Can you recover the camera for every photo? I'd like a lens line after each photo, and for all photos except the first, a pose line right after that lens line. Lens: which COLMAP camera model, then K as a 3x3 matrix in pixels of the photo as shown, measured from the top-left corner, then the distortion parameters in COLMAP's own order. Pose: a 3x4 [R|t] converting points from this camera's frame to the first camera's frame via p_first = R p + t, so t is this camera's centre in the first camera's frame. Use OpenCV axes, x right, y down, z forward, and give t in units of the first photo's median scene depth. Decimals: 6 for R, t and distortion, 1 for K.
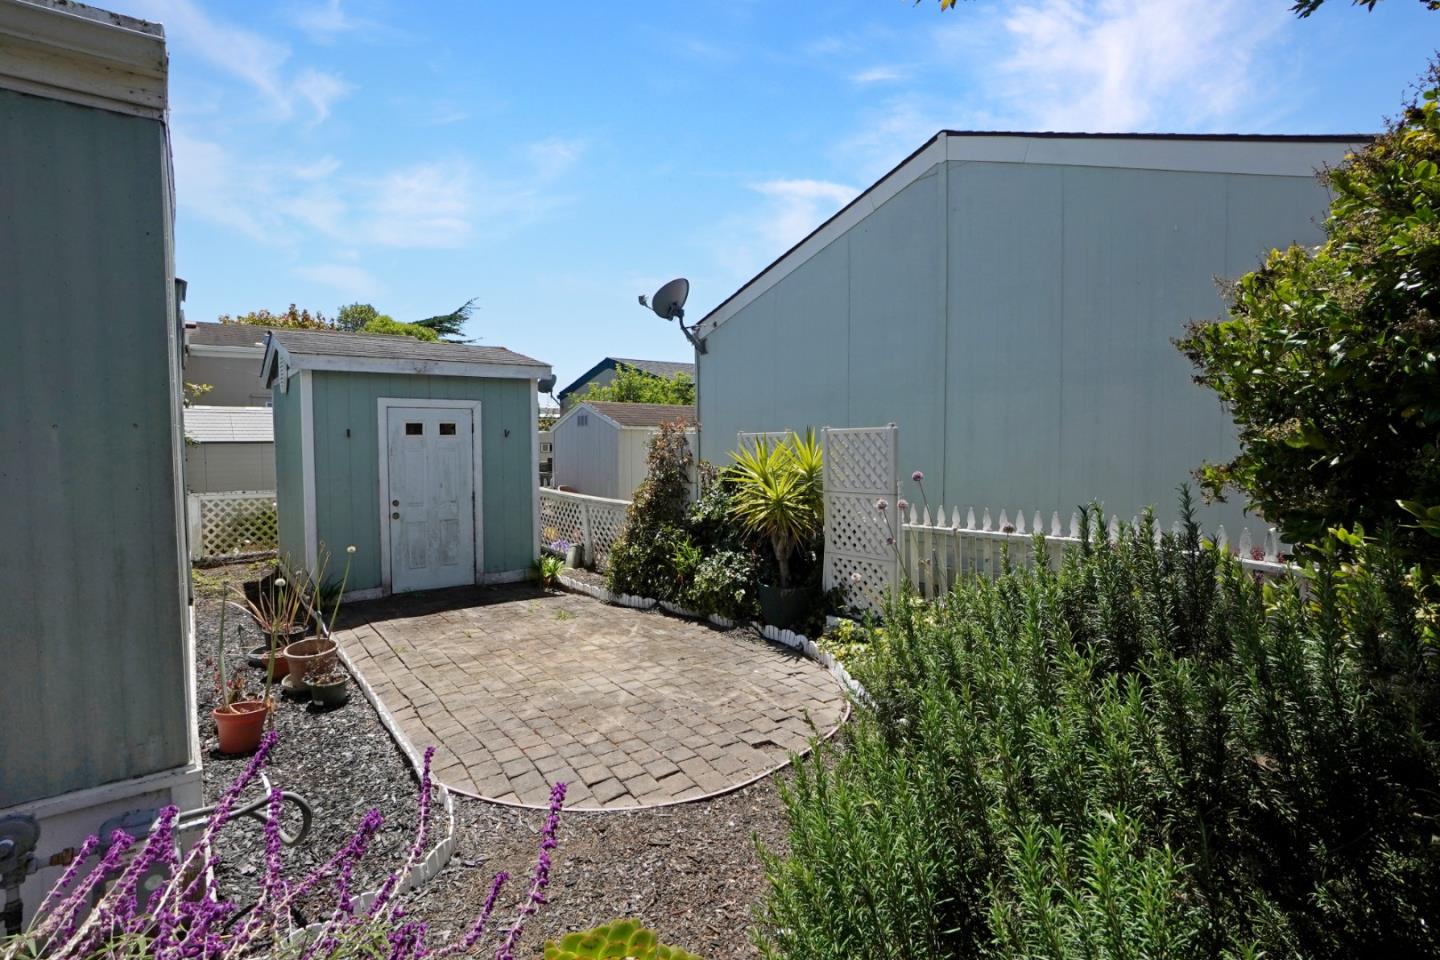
lens RADIAL K [[691.4, 0, 714.8], [0, 691.4, 487.7], [0, 0, 1]] dist [-0.024359, 0.000489]
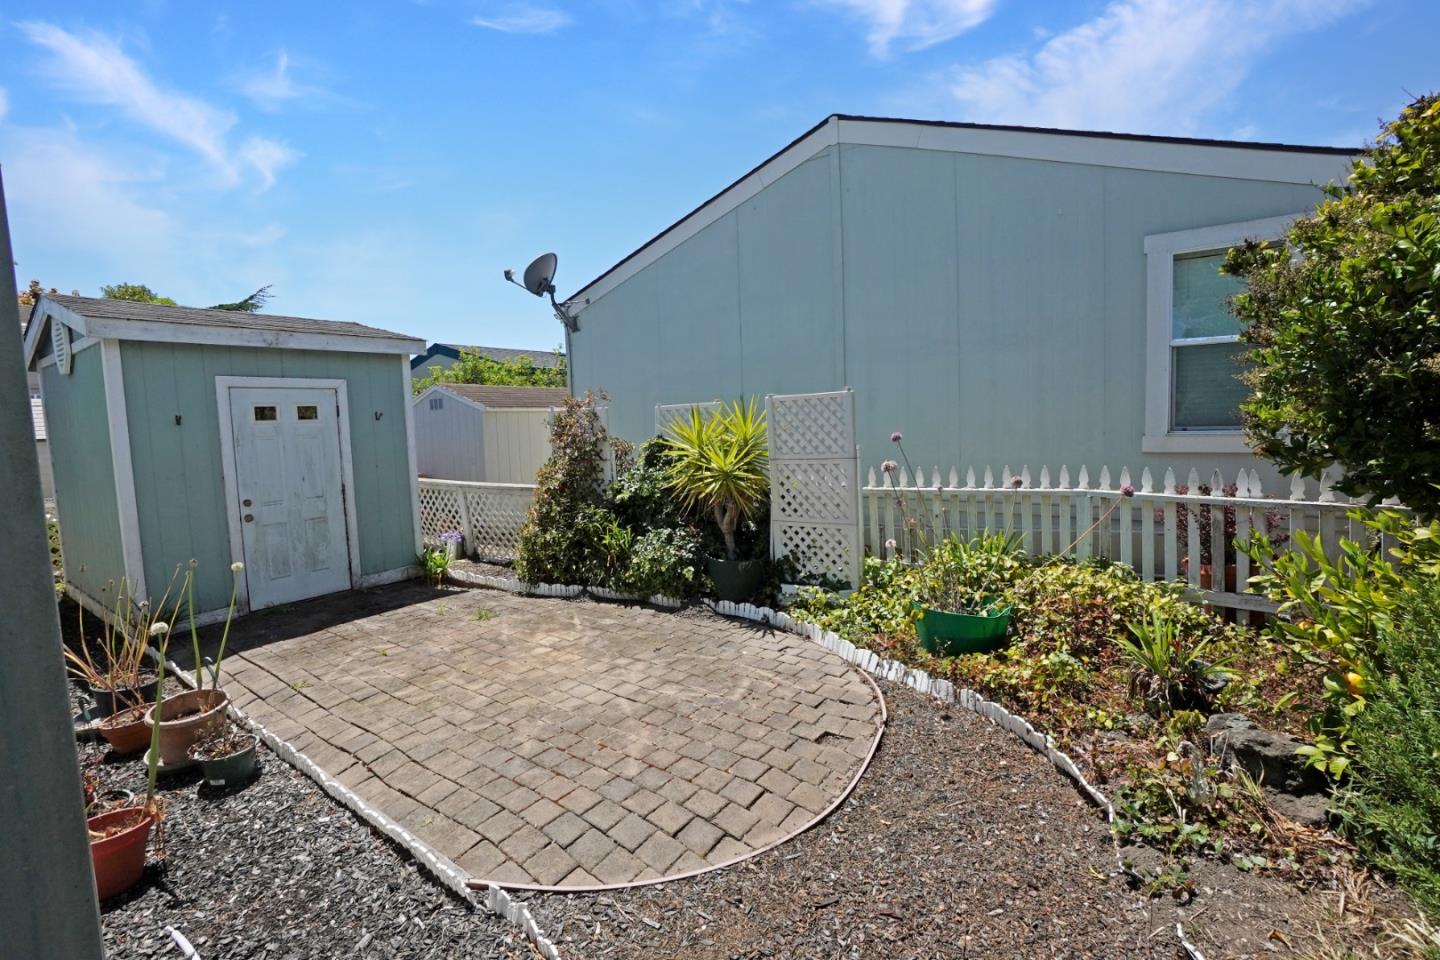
lens RADIAL K [[621.0, 0, 720.0], [0, 621.0, 480.0], [0, 0, 1]] dist [-0.058900, 0.020884]
pose [[0.953736, -0.060850, 0.294423, -0.159603], [0.053900, 0.998044, 0.031672, 0.002383], [-0.295775, -0.014337, 0.955150, 0.162275]]
